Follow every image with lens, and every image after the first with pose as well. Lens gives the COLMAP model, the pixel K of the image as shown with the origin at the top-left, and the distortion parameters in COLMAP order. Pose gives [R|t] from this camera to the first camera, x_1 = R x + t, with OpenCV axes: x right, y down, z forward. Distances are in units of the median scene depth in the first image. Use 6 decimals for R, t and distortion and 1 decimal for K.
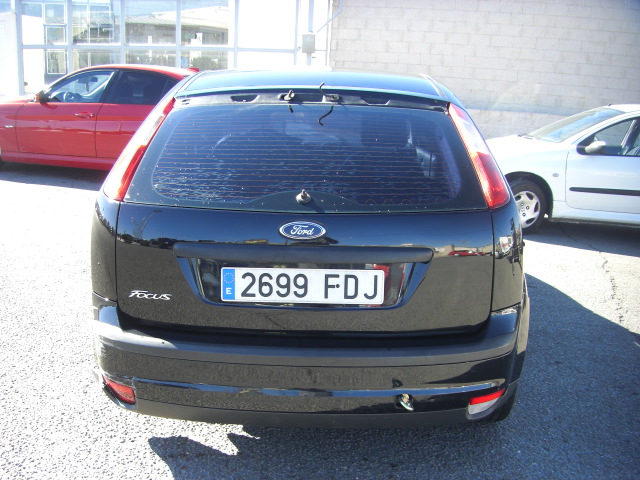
lens RADIAL K [[724.6, 0, 281.2], [0, 724.6, 284.5], [0, 0, 1]] dist [-0.155387, 0.006881]
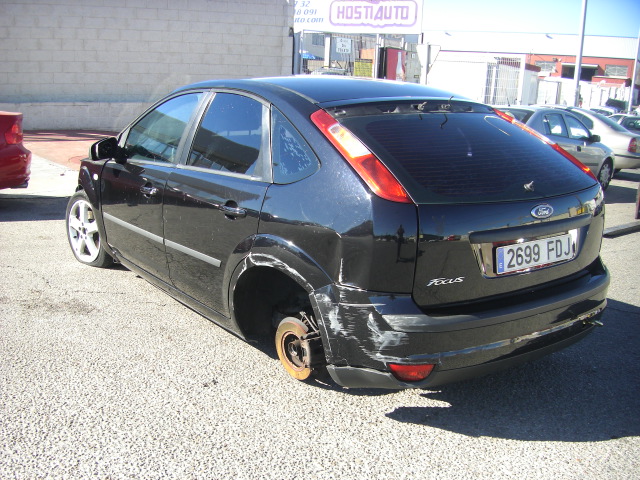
lens RADIAL K [[724.6, 0, 281.2], [0, 724.6, 284.5], [0, 0, 1]] dist [-0.155387, 0.006881]
pose [[0.803082, -0.171722, 0.570588, -1.095588], [0.163761, 0.984307, 0.065746, -0.103148], [-0.572924, 0.040641, 0.818600, 0.200386]]
